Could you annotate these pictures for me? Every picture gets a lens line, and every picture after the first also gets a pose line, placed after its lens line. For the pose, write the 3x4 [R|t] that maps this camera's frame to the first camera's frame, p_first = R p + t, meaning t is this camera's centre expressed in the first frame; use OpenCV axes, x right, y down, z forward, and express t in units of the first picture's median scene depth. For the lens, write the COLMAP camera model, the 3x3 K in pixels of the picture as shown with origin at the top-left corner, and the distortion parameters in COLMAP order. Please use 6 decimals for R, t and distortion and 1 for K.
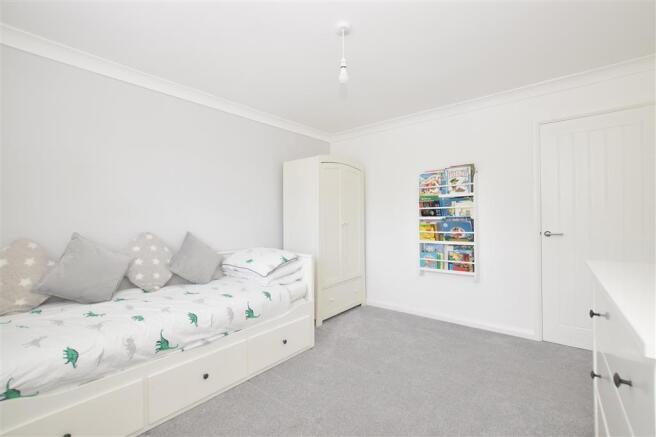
lens RADIAL K [[288.7, 0, 330.4], [0, 288.7, 217.4], [0, 0, 1]] dist [-0.004780, -0.000636]
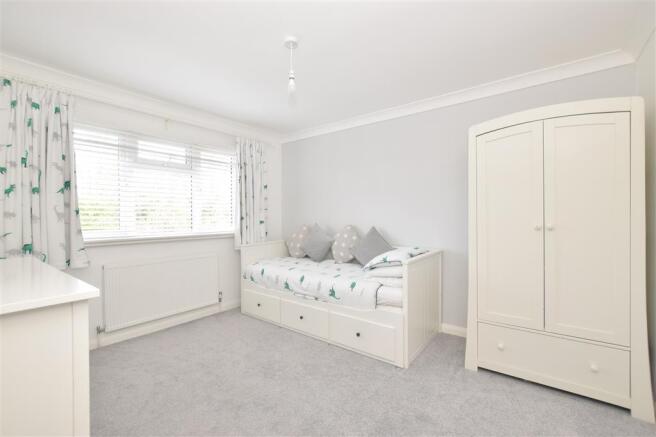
lens RADIAL K [[288.7, 0, 330.3], [0, 288.7, 216.2], [0, 0, 1]] dist [-0.004780, -0.000636]
pose [[0.015170, 0.016506, -0.999749, 0.993245], [0.014645, 0.999753, 0.016729, -0.024688], [0.999778, -0.014895, 0.014924, 0.989760]]
